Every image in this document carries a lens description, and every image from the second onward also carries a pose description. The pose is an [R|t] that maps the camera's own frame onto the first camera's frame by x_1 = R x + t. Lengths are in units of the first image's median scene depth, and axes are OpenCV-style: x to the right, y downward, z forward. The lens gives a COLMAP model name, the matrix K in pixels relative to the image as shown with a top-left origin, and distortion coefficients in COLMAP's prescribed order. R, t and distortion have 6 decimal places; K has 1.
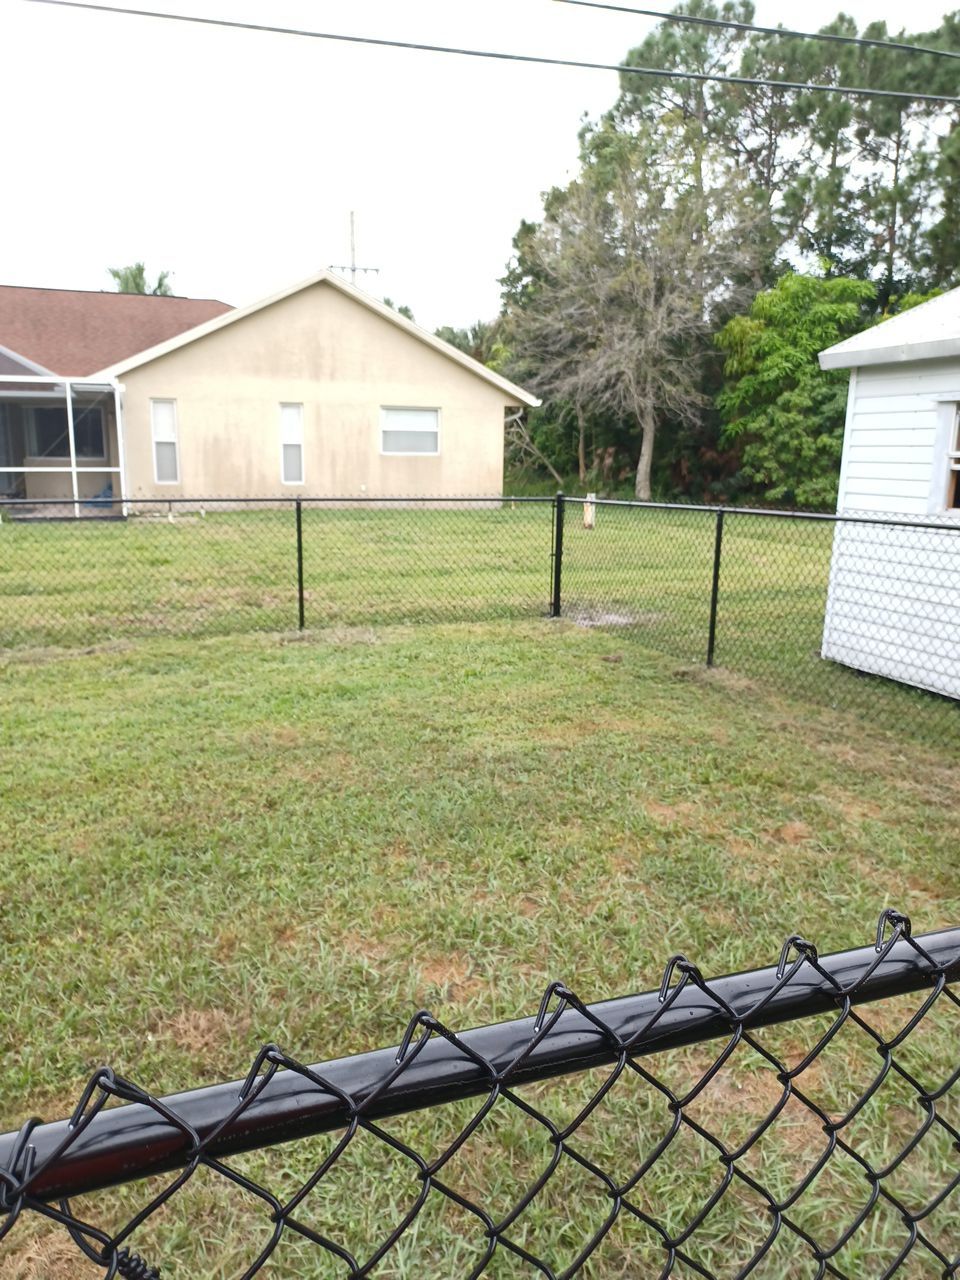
lens RADIAL K [[935.5, 0, 493.7], [0, 935.5, 638.3], [0, 0, 1]] dist [0.053229, -0.055985]
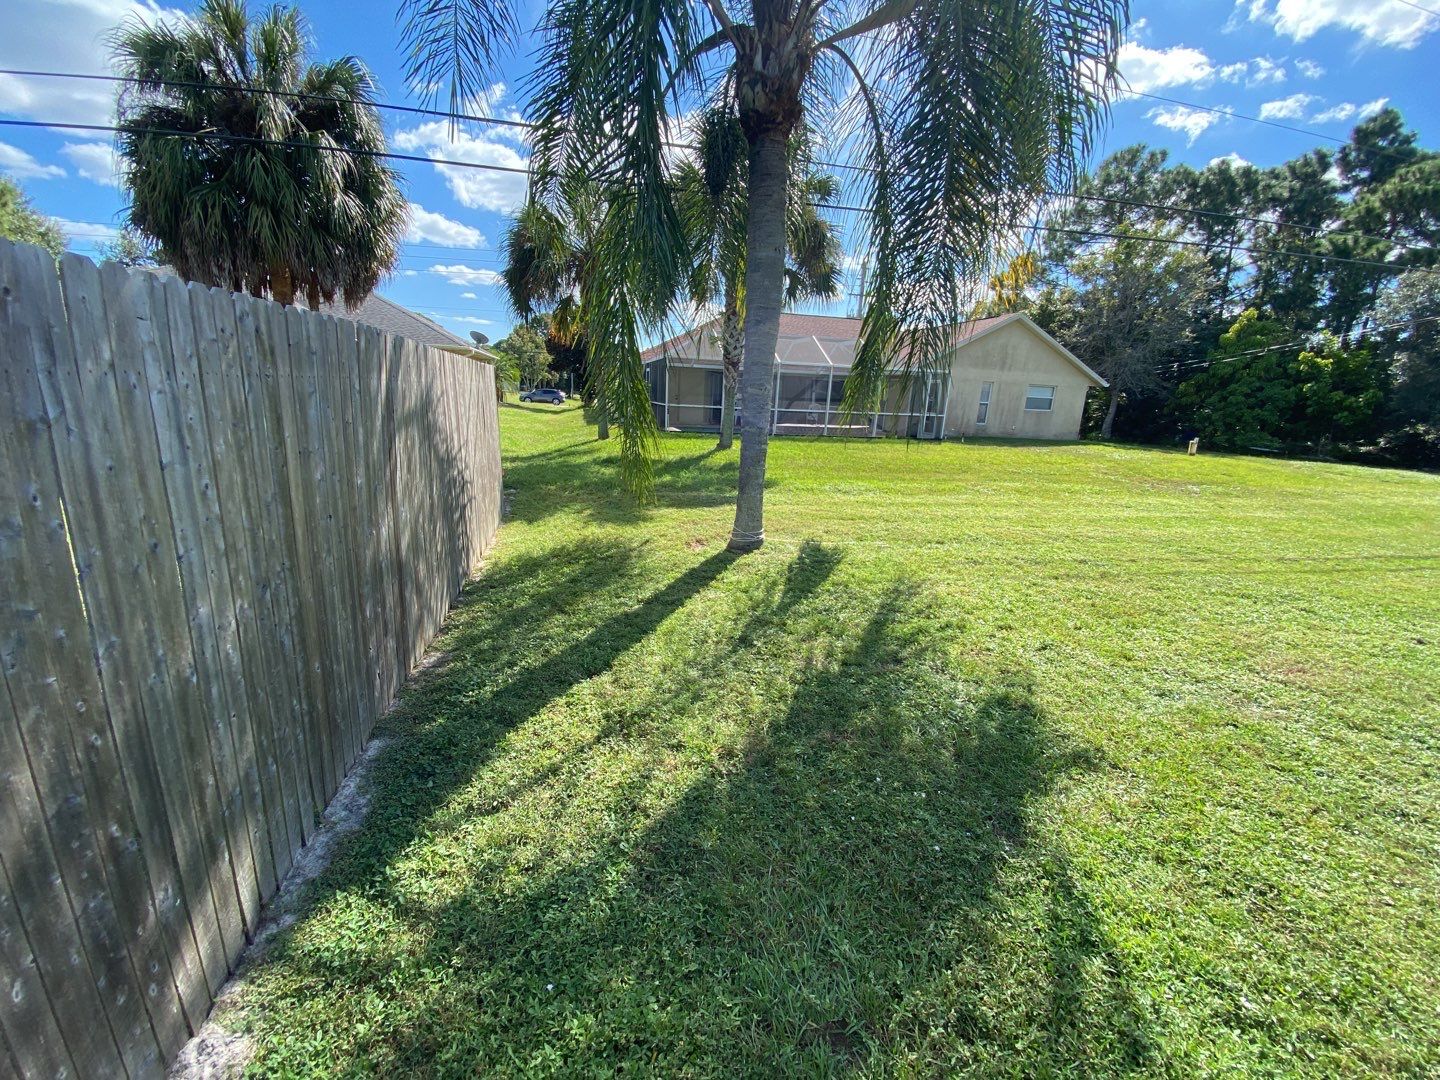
lens RADIAL K [[580.4, 0, 700.6], [0, 580.4, 543.7], [0, 0, 1]] dist [-0.000973, -0.010572]
pose [[0.989362, 0.069660, -0.127714, -0.620336], [-0.063066, 0.996494, 0.054977, 0.051528], [0.131096, -0.046338, 0.990286, -0.269545]]
